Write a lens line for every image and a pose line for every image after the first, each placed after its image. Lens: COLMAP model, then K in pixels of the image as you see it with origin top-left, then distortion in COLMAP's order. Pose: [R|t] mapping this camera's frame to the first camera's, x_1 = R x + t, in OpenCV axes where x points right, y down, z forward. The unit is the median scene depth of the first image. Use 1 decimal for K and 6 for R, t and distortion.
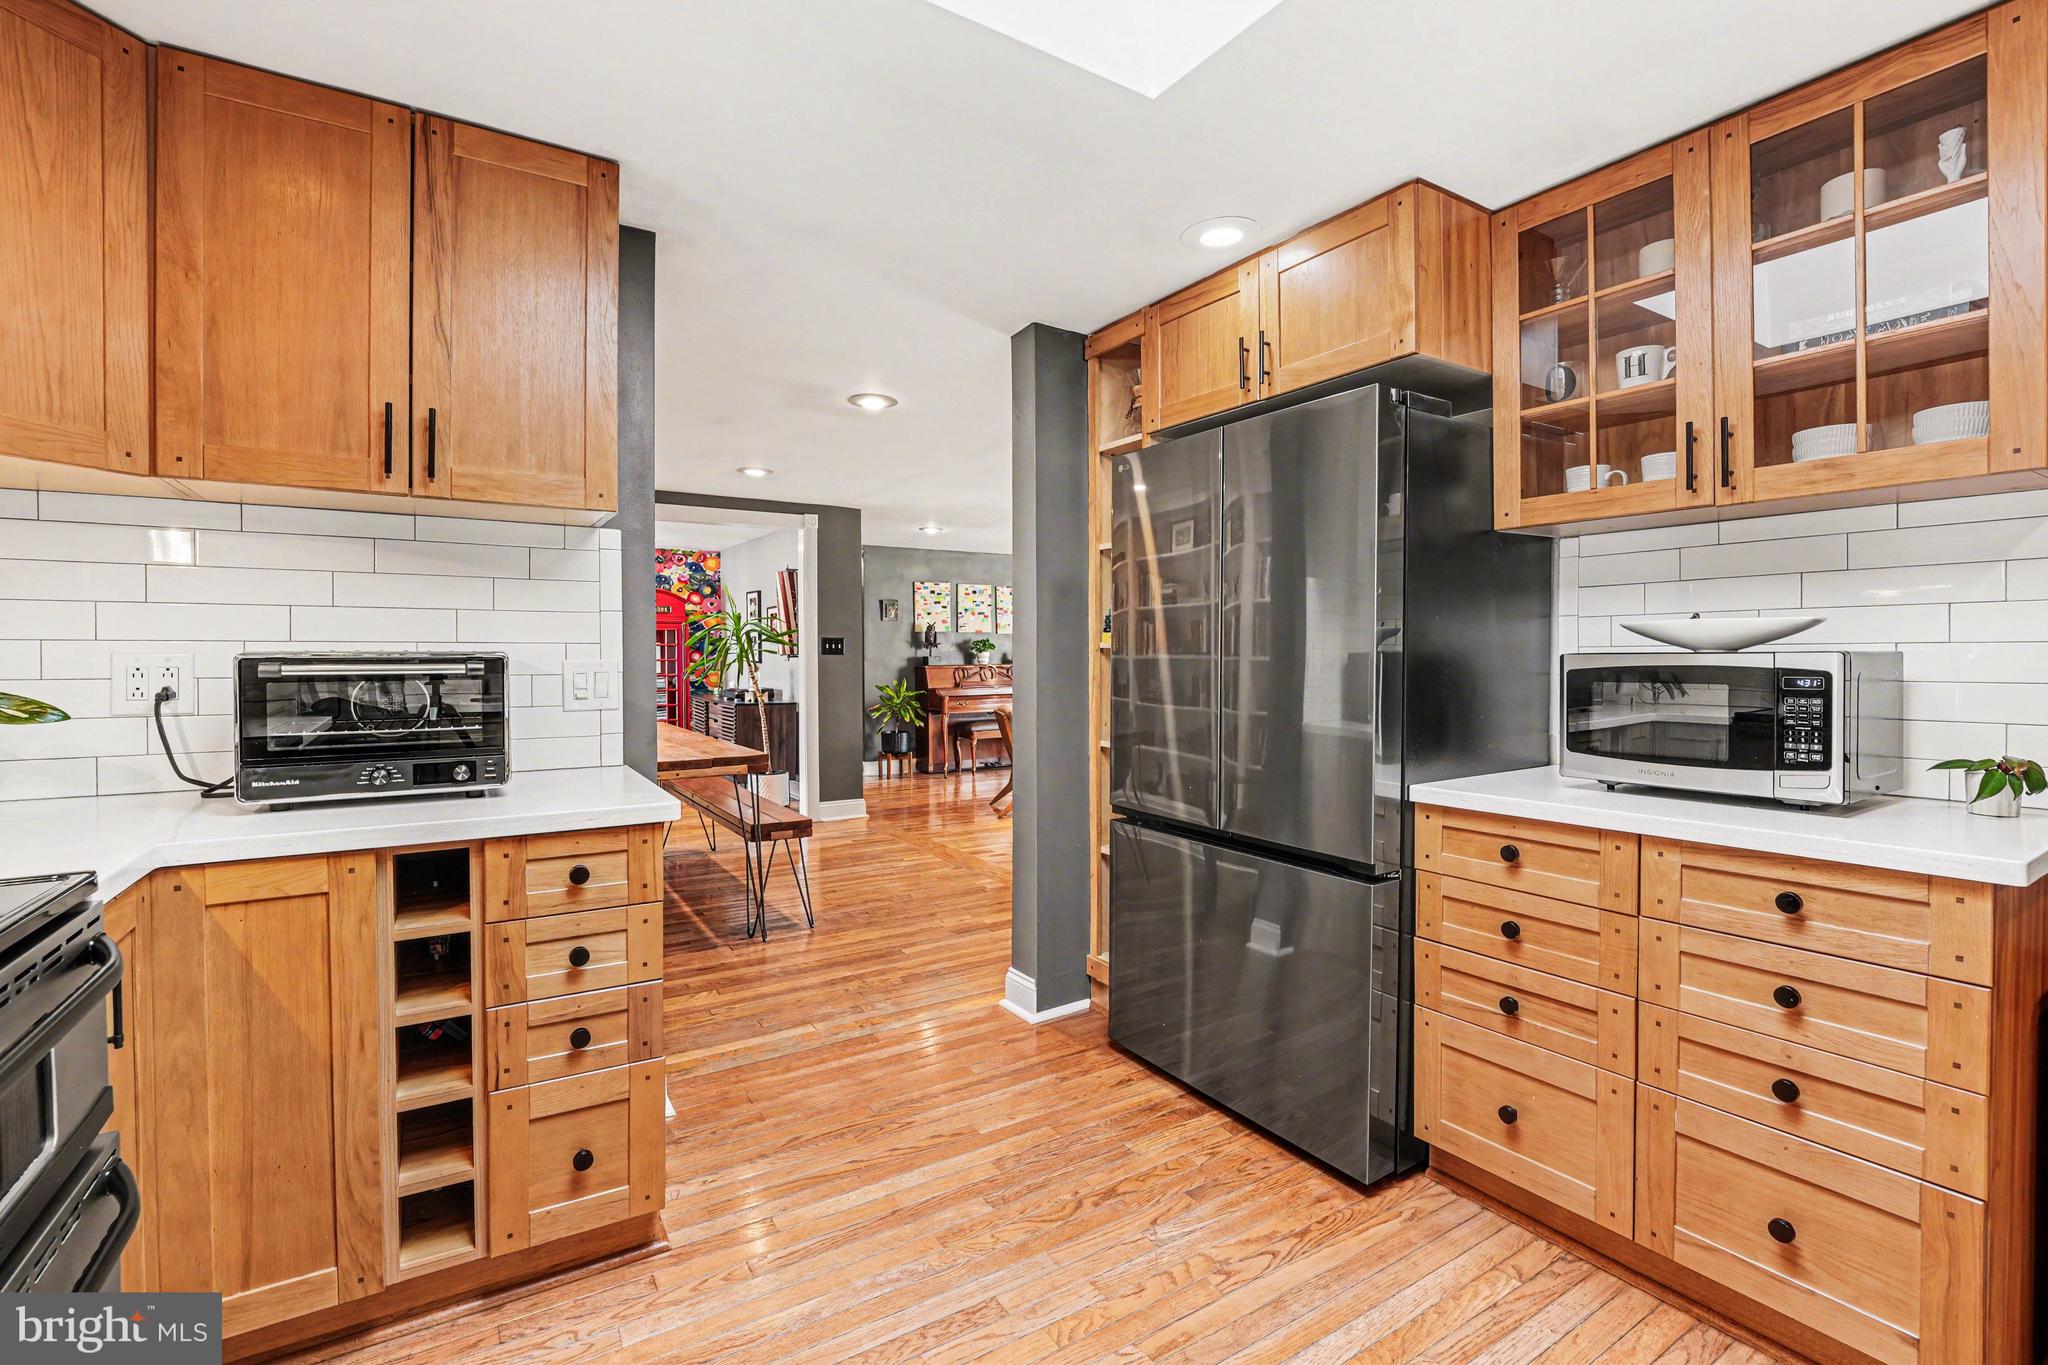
lens RADIAL K [[904.4, 0, 991.9], [0, 904.4, 655.8], [0, 0, 1]] dist [-0.021263, 0.001015]
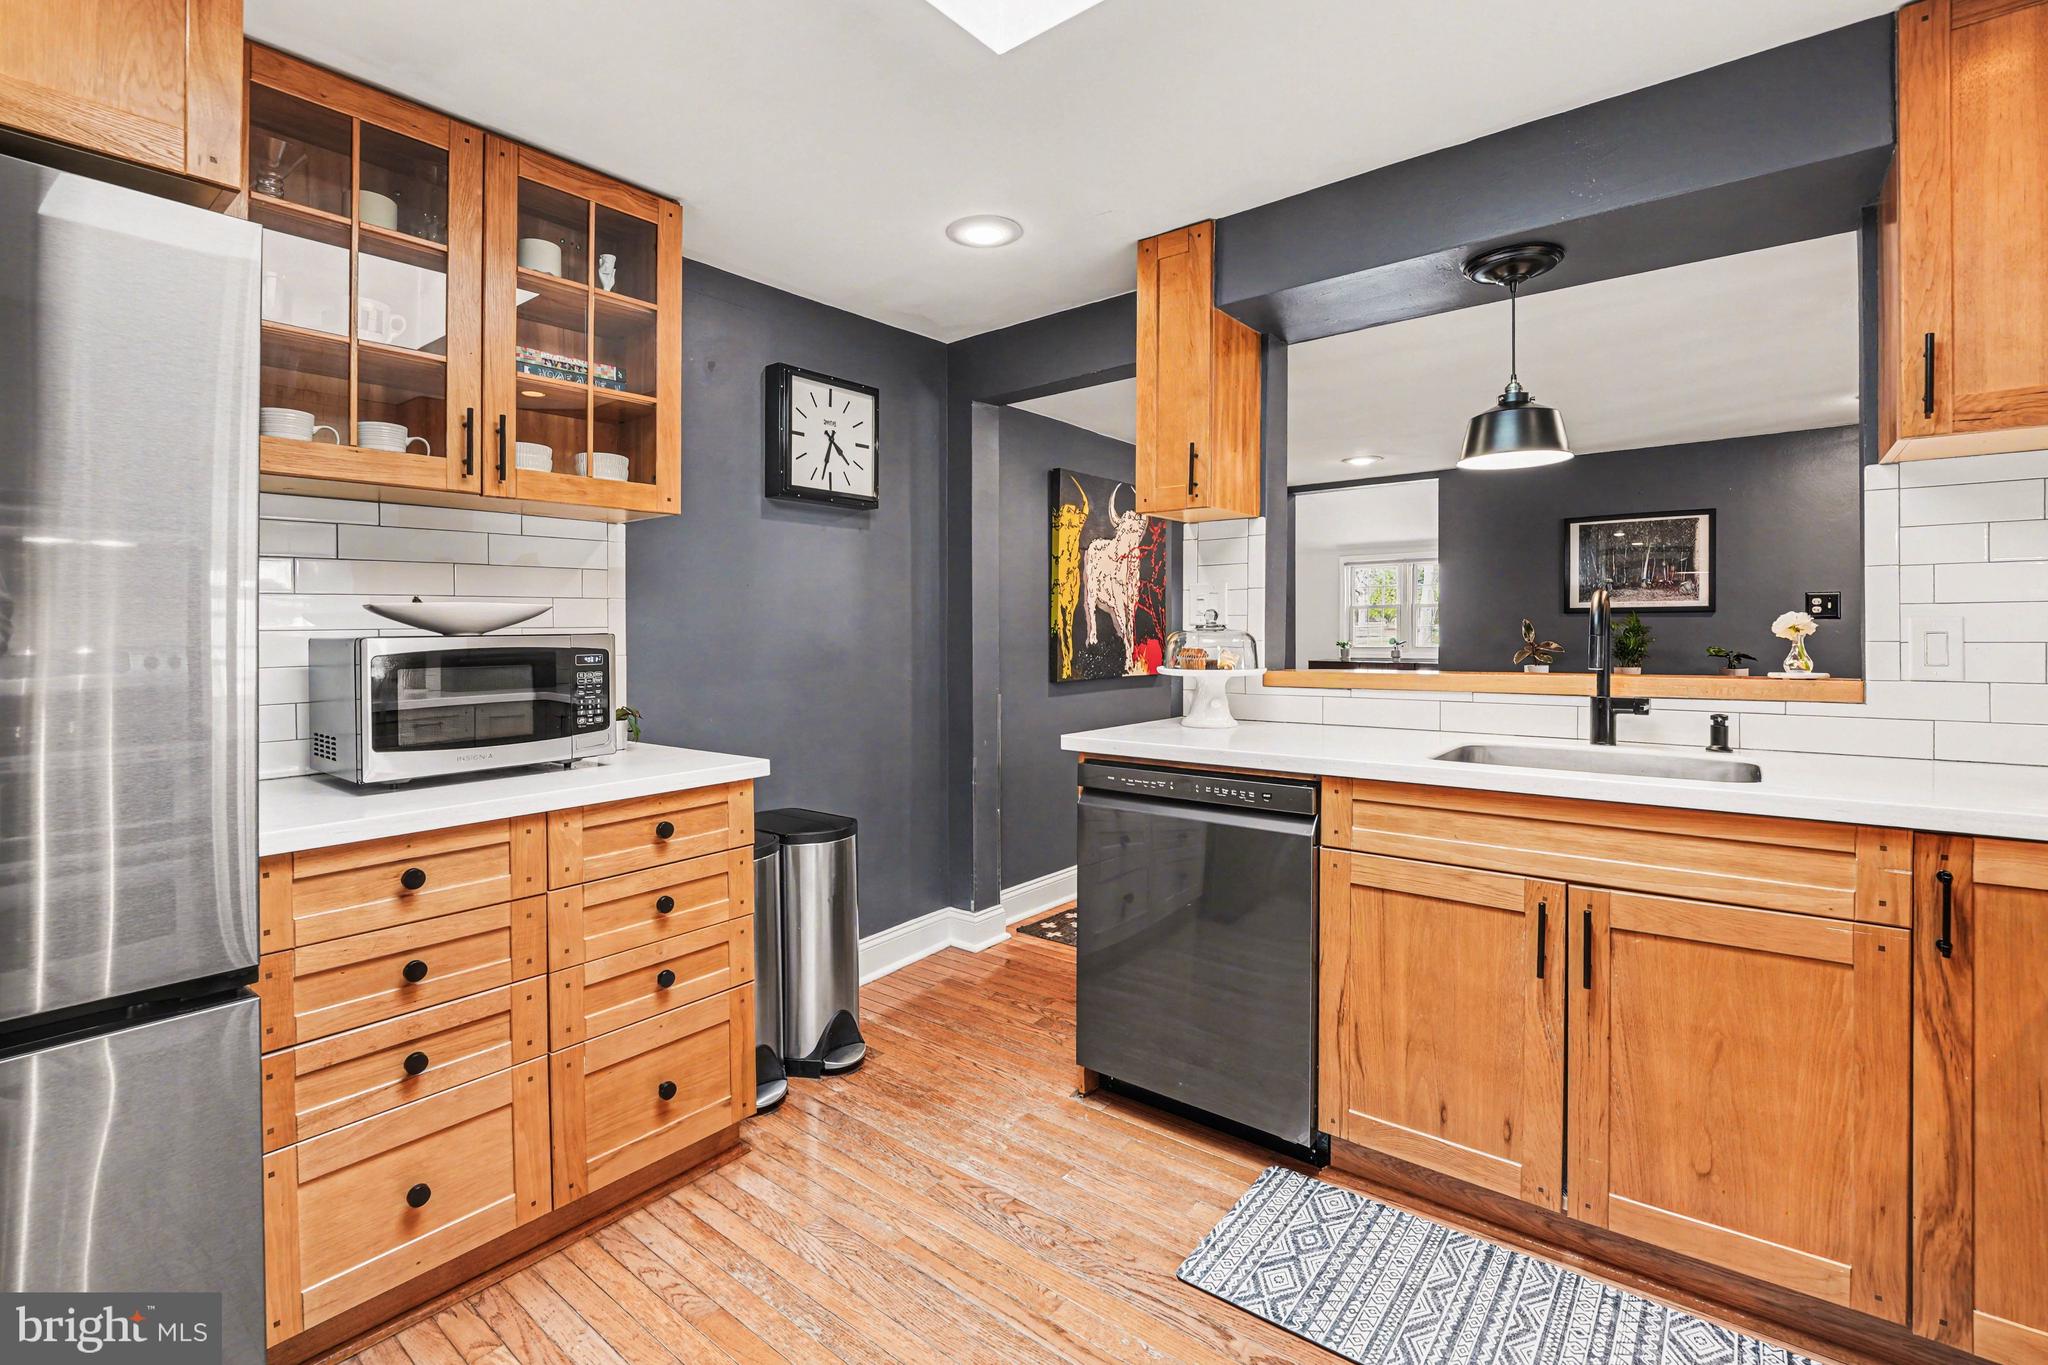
lens RADIAL K [[904.4, 0, 988.8], [0, 904.4, 641.0], [0, 0, 1]] dist [-0.021263, 0.001015]
pose [[-0.313337, -0.001346, 0.949641, -0.381639], [0.014906, 0.999869, 0.006335, 0.005240], [-0.949525, 0.016140, -0.313276, 0.781381]]
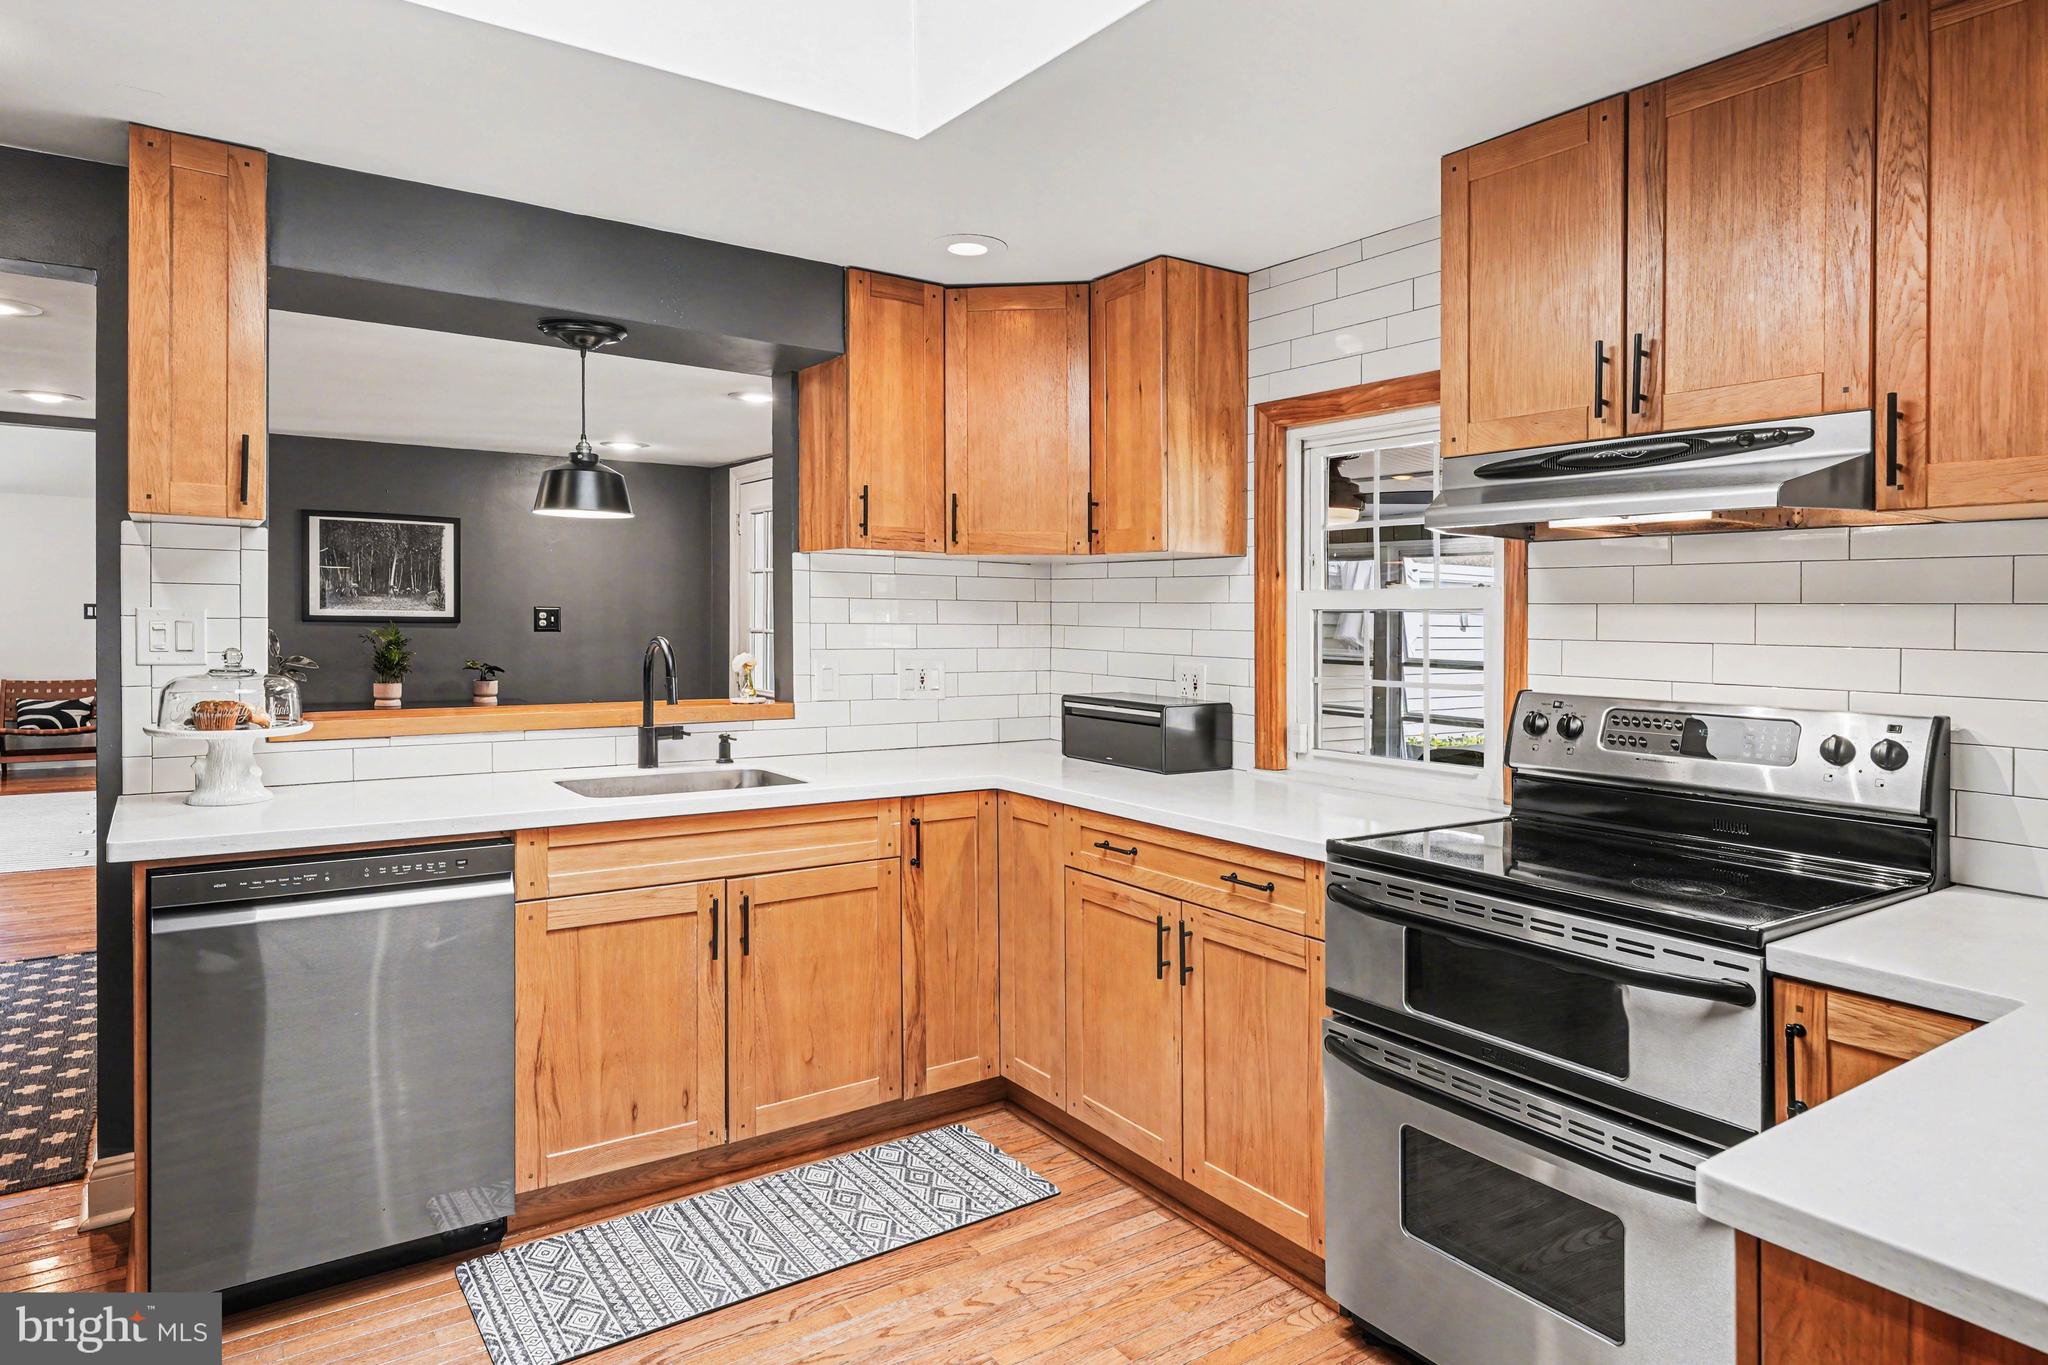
lens RADIAL K [[1211.0, 0, 1004.2], [0, 1211.0, 605.6], [0, 0, 1]] dist [0.002120, -0.000937]
pose [[-0.999408, -0.004430, -0.034108, 0.036766], [-0.004367, 0.999989, -0.001900, -0.096600], [0.034116, -0.001750, -0.999416, 1.606184]]
